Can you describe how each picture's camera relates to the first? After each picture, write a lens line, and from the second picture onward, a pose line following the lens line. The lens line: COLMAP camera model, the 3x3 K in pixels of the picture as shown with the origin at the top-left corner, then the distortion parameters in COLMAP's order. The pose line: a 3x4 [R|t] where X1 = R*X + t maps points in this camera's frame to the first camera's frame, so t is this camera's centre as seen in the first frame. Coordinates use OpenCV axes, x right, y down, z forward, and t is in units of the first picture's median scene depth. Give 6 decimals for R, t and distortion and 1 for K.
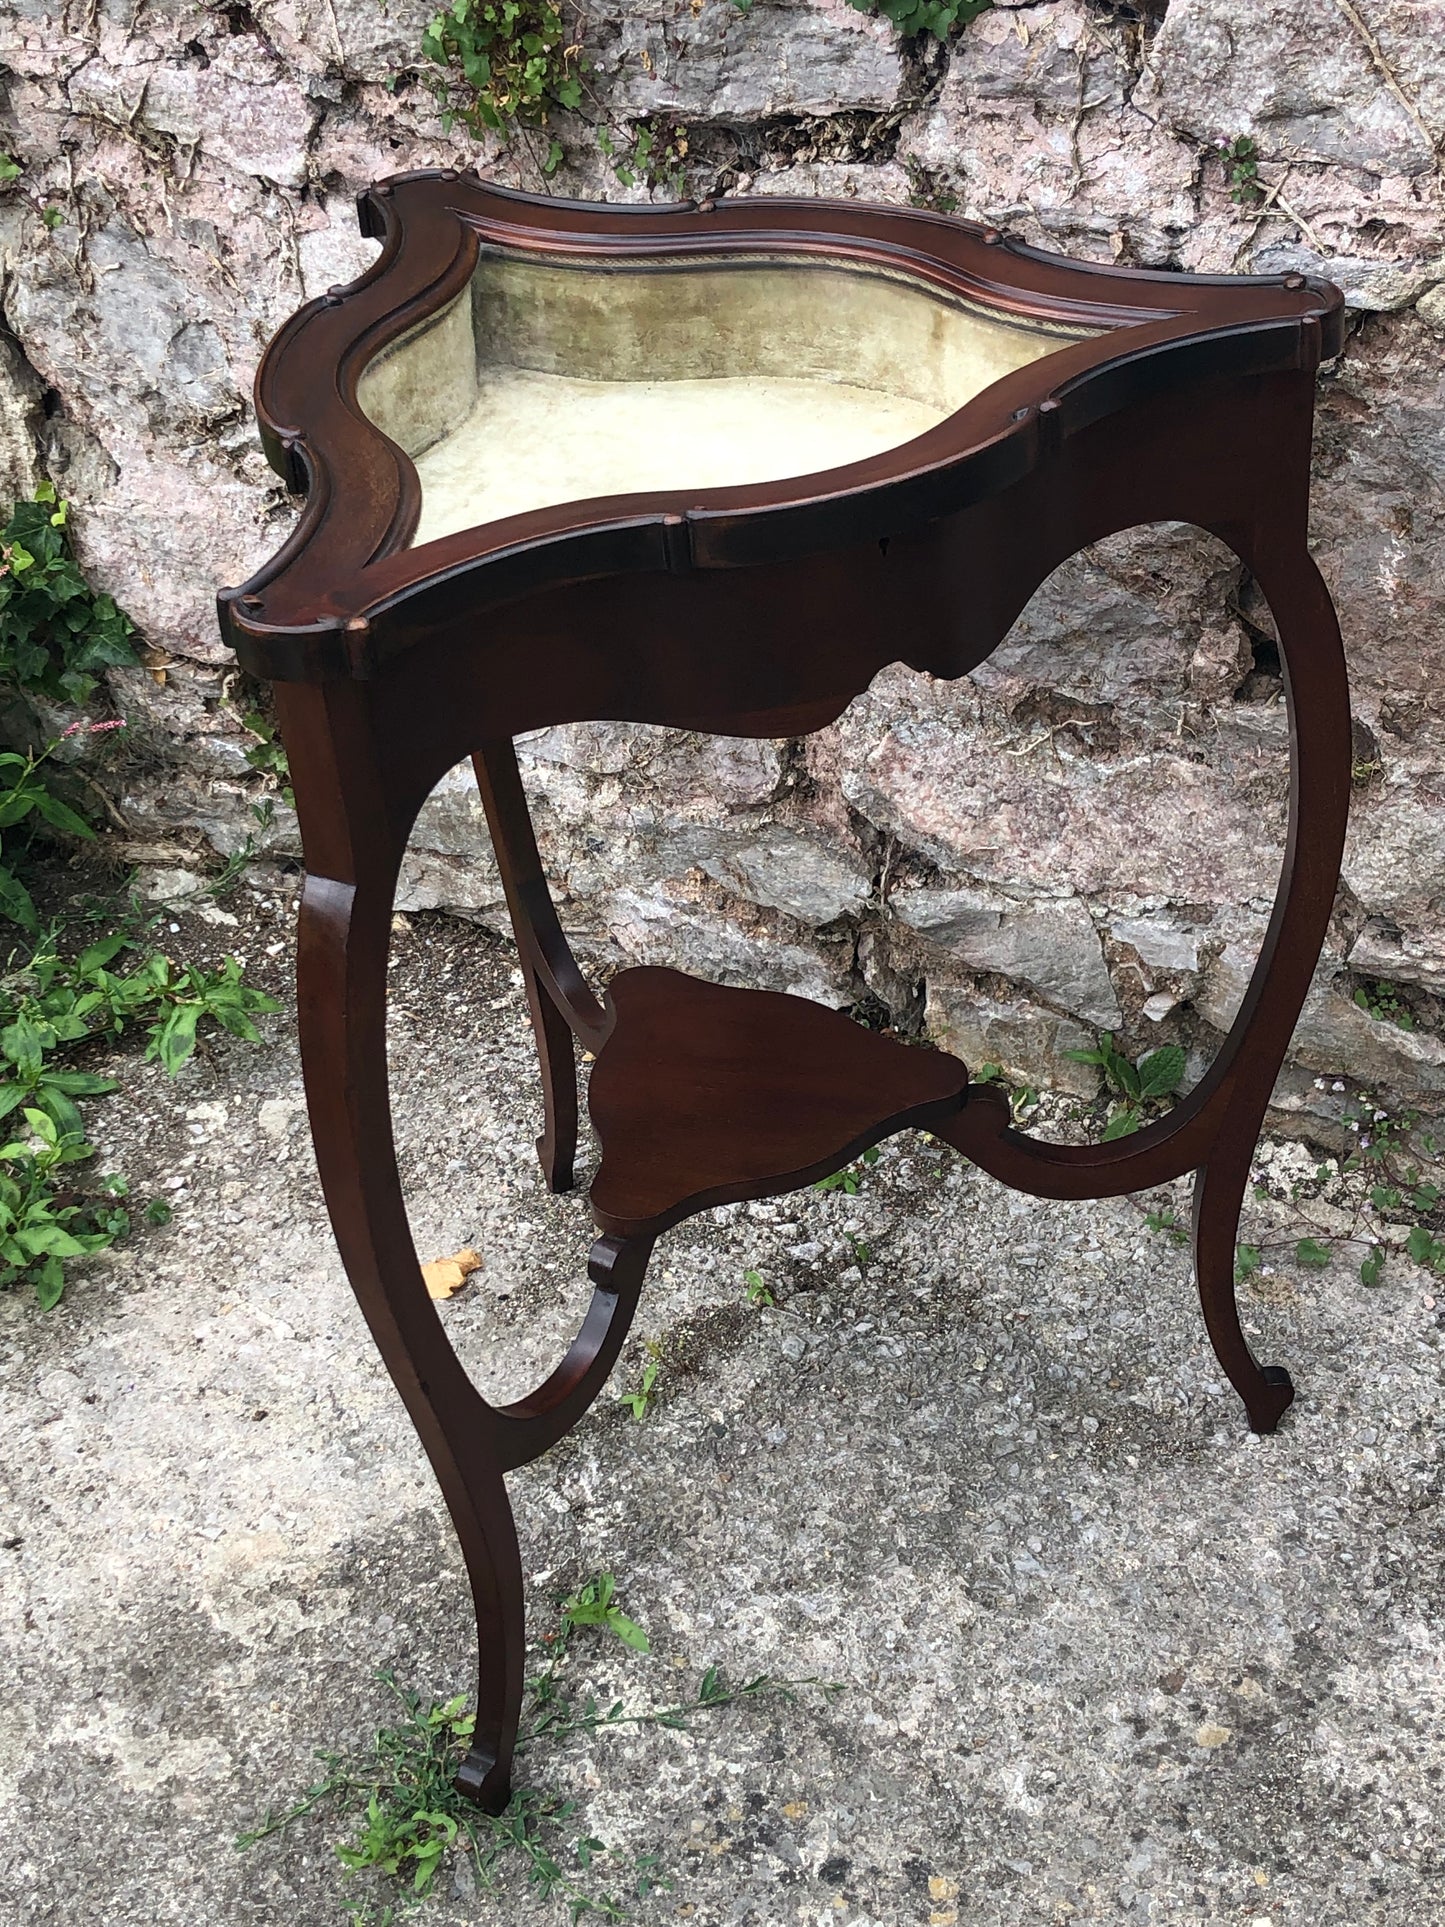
lens RADIAL K [[2701.2, 0, 741.9], [0, 2701.2, 923.8], [0, 0, 1]] dist [0.044928, 0.000000]
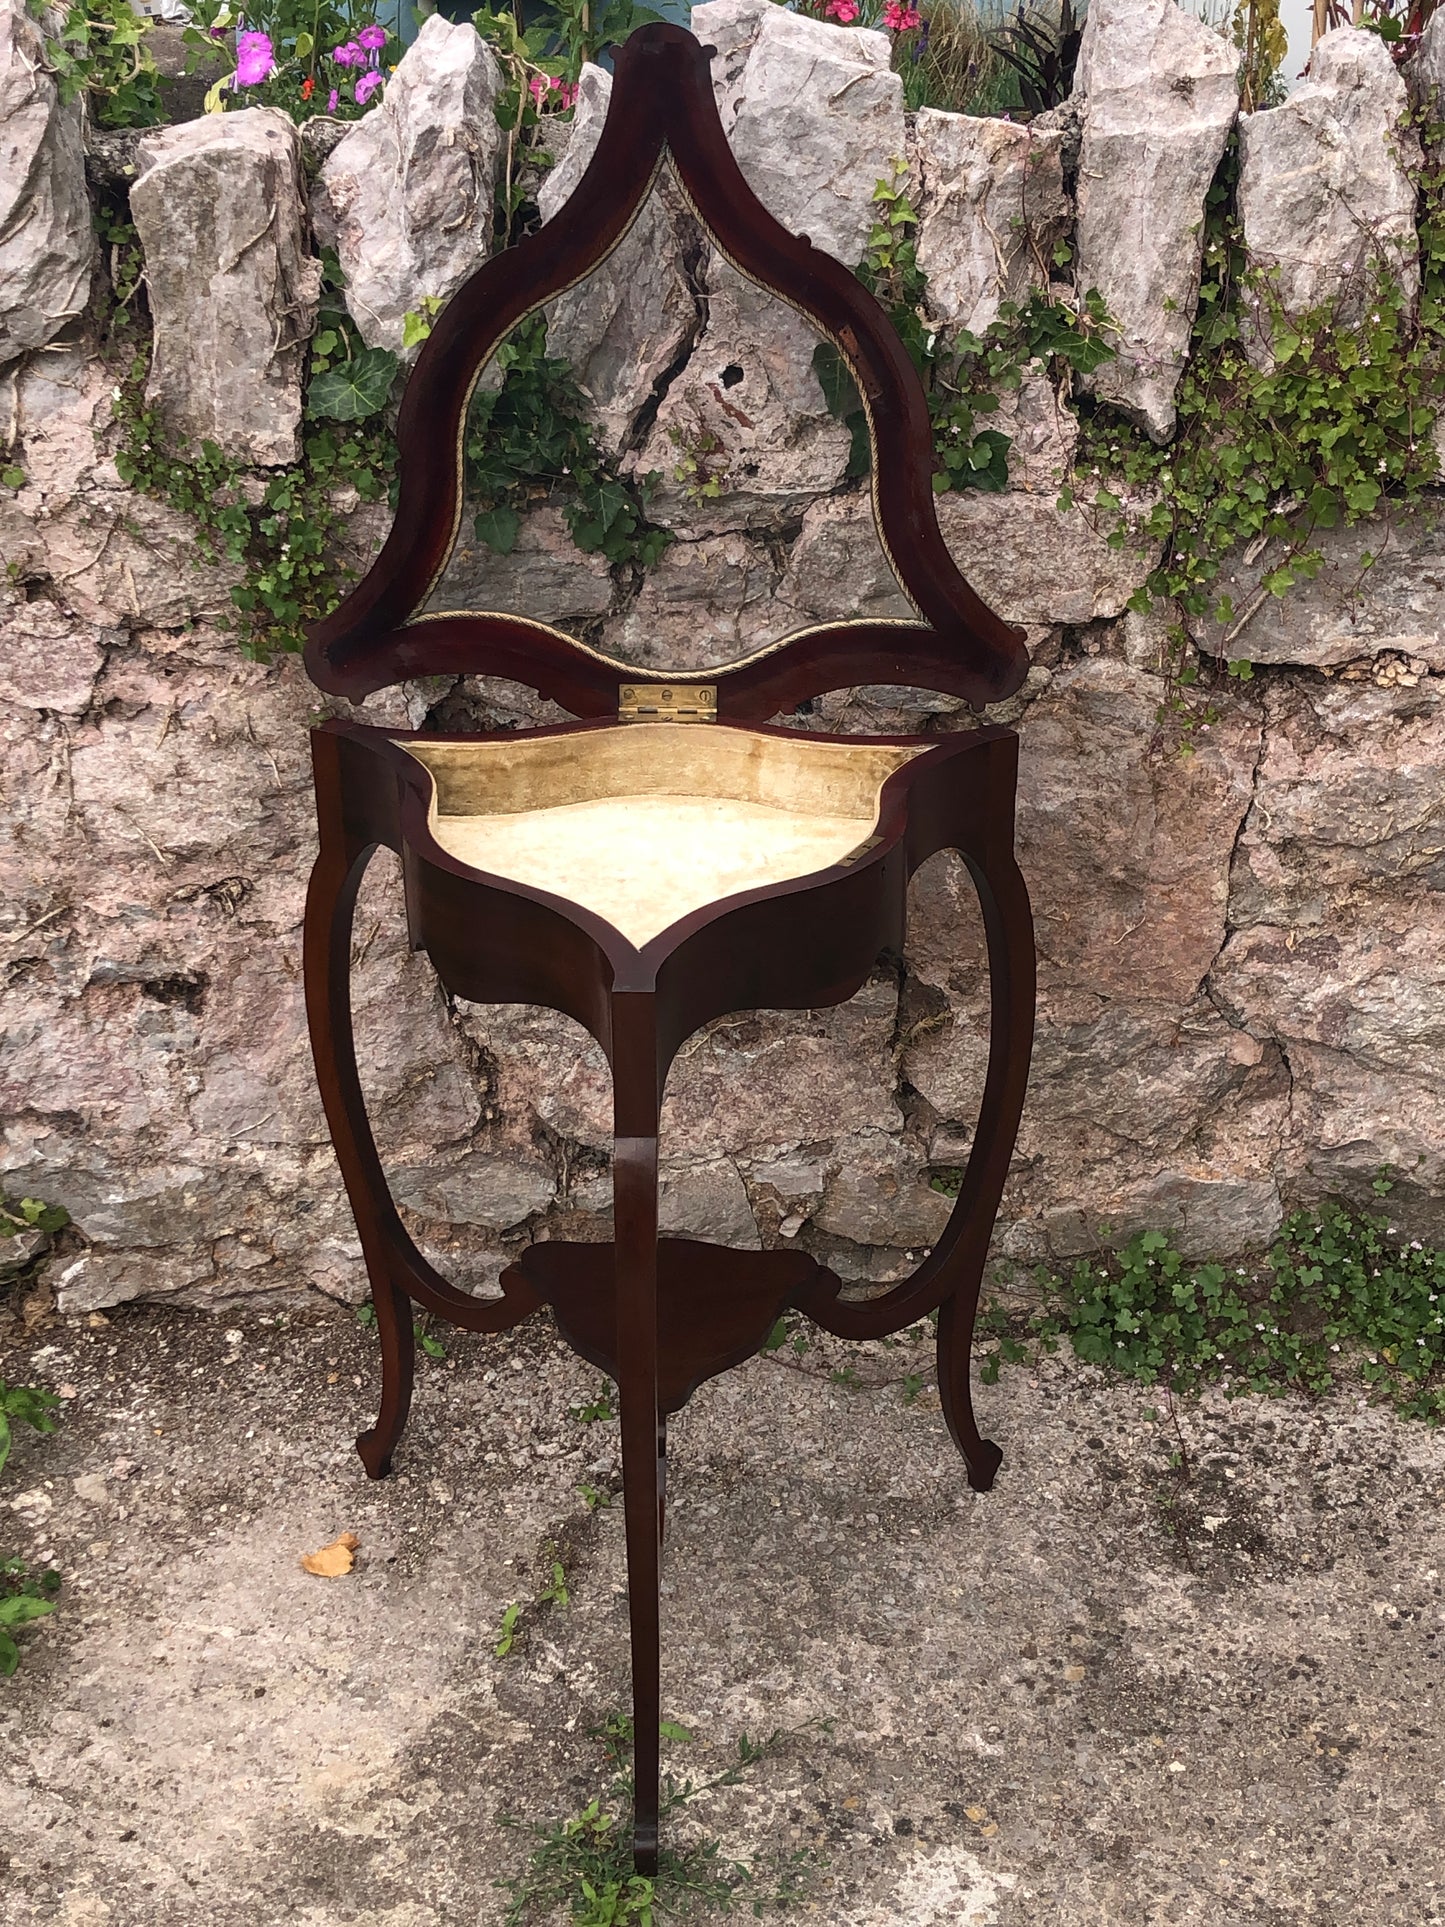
lens RADIAL K [[2701.2, 0, 736.5], [0, 2701.2, 916.1], [0, 0, 1]] dist [0.044928, 0.000000]
pose [[0.873355, -0.138005, 0.467124, -0.541529], [0.215863, 0.969364, -0.117201, 0.035971], [-0.436639, 0.203193, 0.876390, -0.237221]]
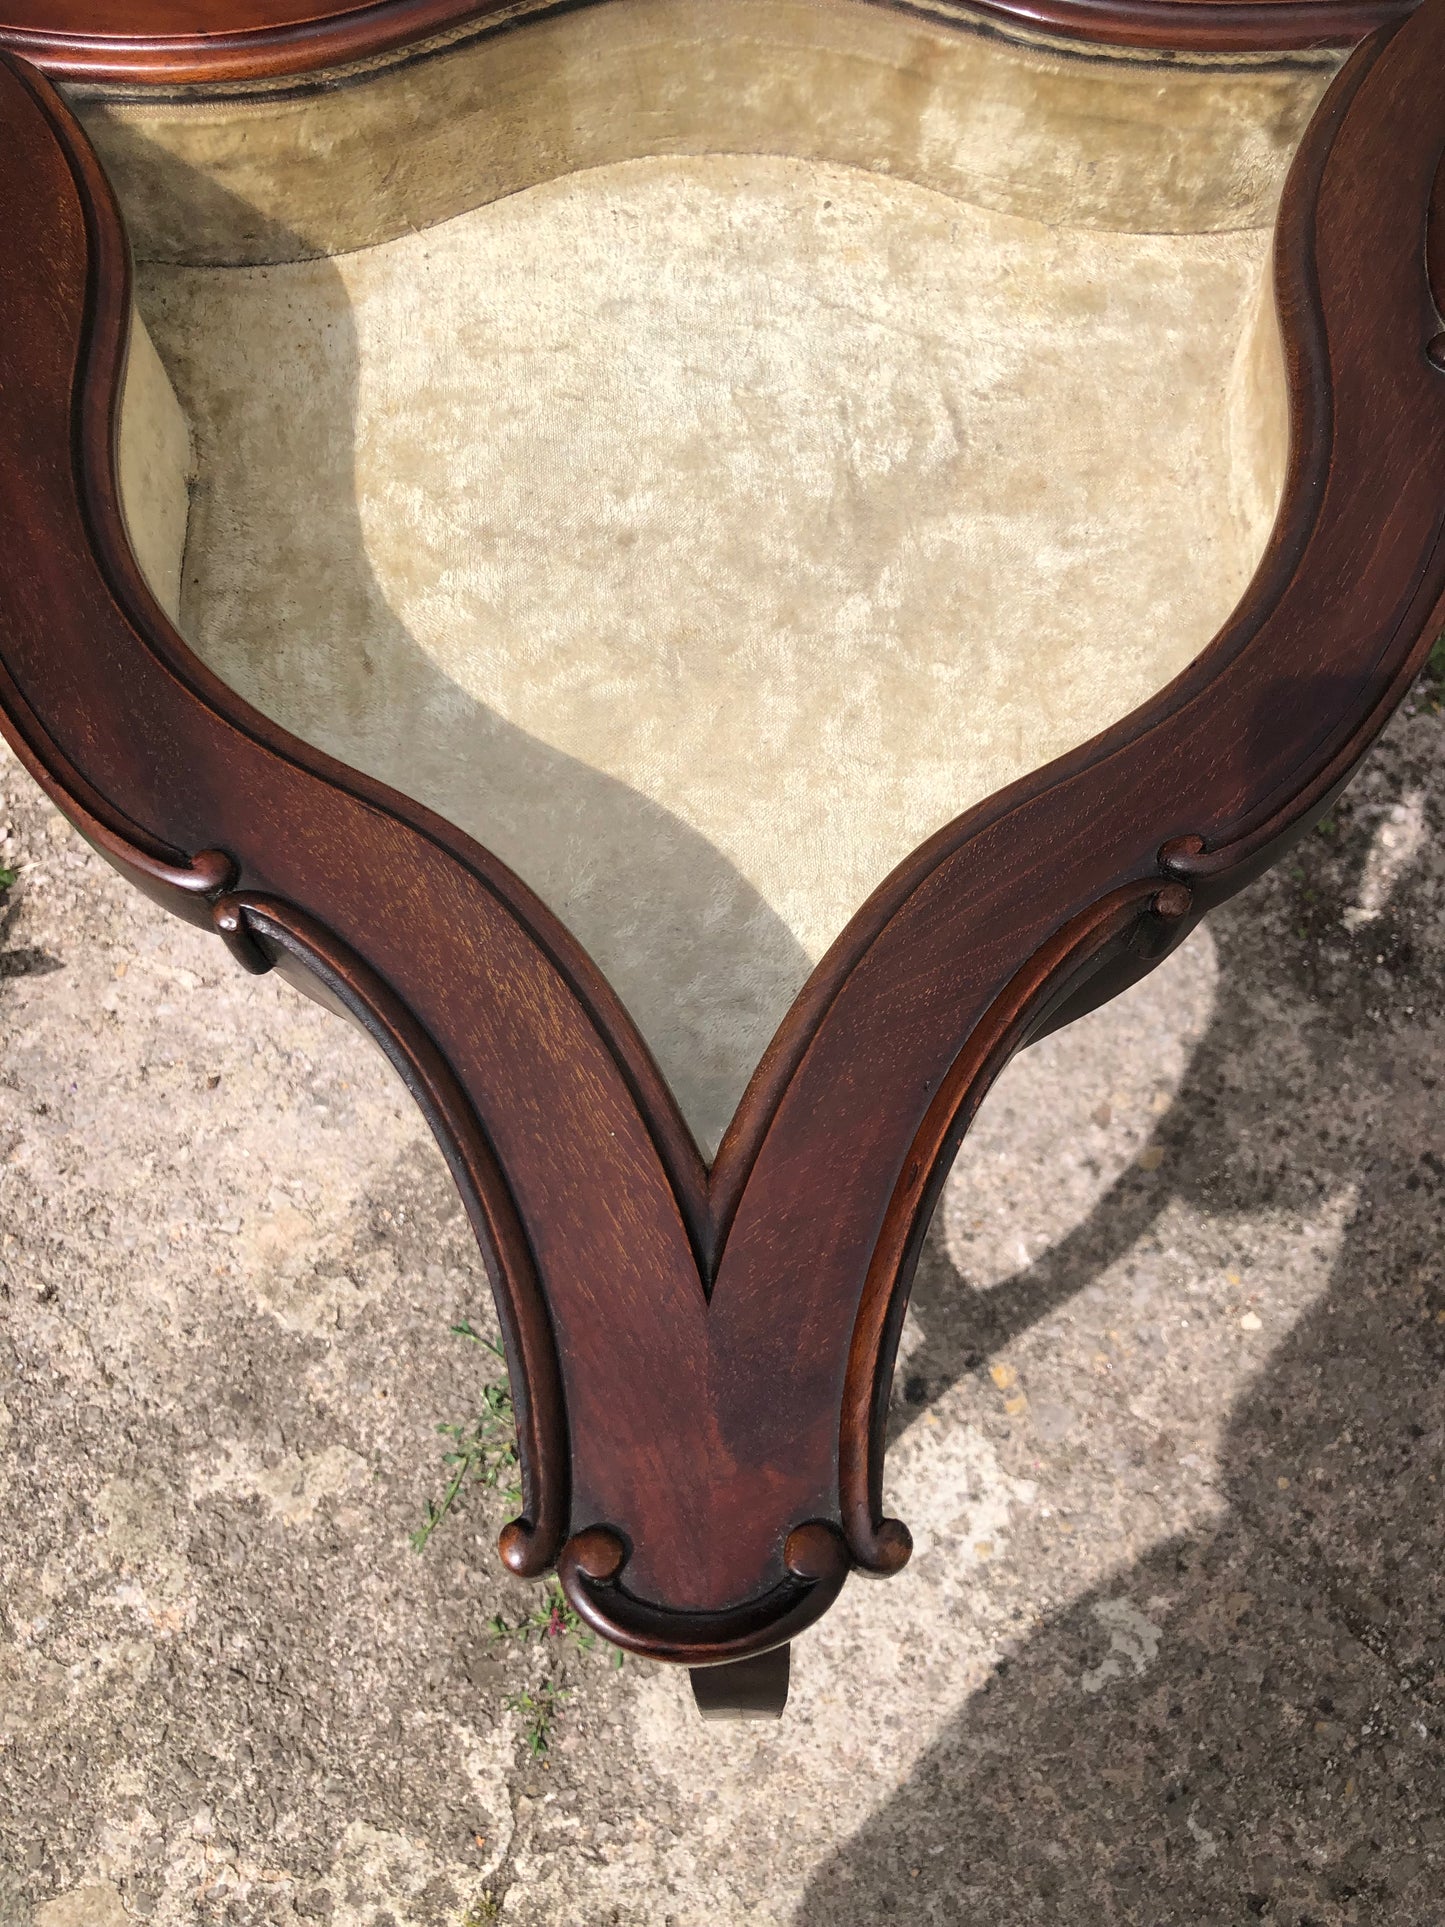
lens RADIAL K [[1596.5, 0, 726.3], [0, 1596.5, 943.1], [0, 0, 1]] dist [0.008814, 0.006711]
pose [[0.927244, -0.317575, 0.198405, -0.104568], [0.164337, 0.821214, 0.546444, -0.183883], [-0.336470, -0.474082, 0.813655, 0.475562]]
